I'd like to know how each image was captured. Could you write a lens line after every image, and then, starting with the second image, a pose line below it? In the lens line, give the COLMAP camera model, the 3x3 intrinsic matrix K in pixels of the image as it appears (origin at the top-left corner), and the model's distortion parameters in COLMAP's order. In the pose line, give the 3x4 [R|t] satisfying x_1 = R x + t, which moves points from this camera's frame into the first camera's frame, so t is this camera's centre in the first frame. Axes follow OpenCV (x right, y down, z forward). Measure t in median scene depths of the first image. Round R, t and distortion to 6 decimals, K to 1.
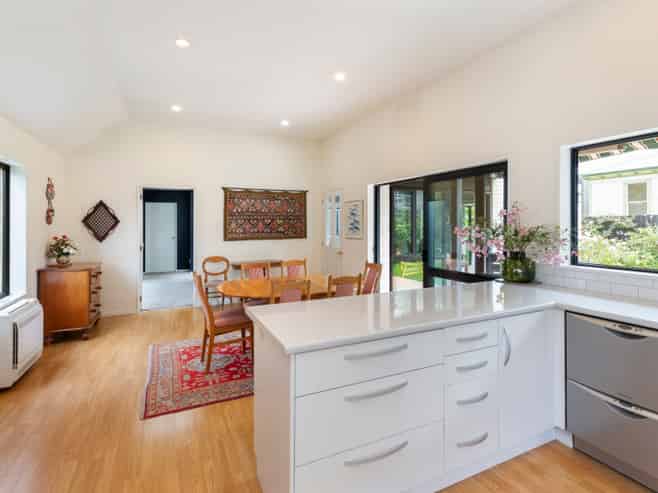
lens RADIAL K [[325.6, 0, 320.1], [0, 325.6, 224.2], [0, 0, 1]] dist [0.003126, 0.001472]
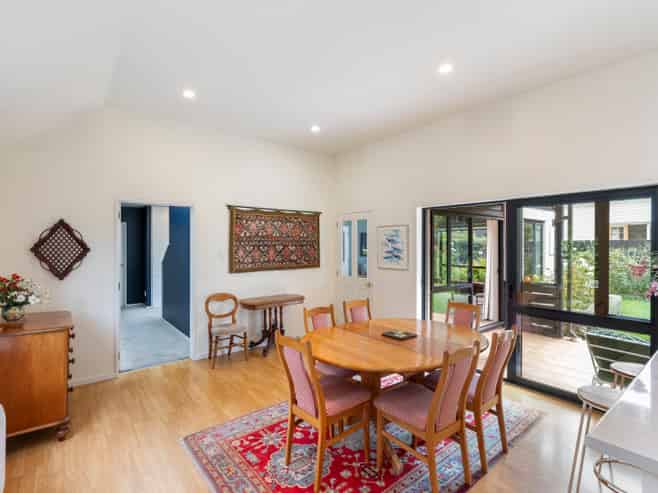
lens RADIAL K [[325.6, 0, 328.5], [0, 325.6, 246.3], [0, 0, 1]] dist [0.003126, 0.001472]
pose [[0.975939, 0.002999, 0.218024, -0.235686], [-0.003629, 0.999990, 0.002493, -0.016712], [-0.218015, -0.003224, 0.975940, 0.179786]]
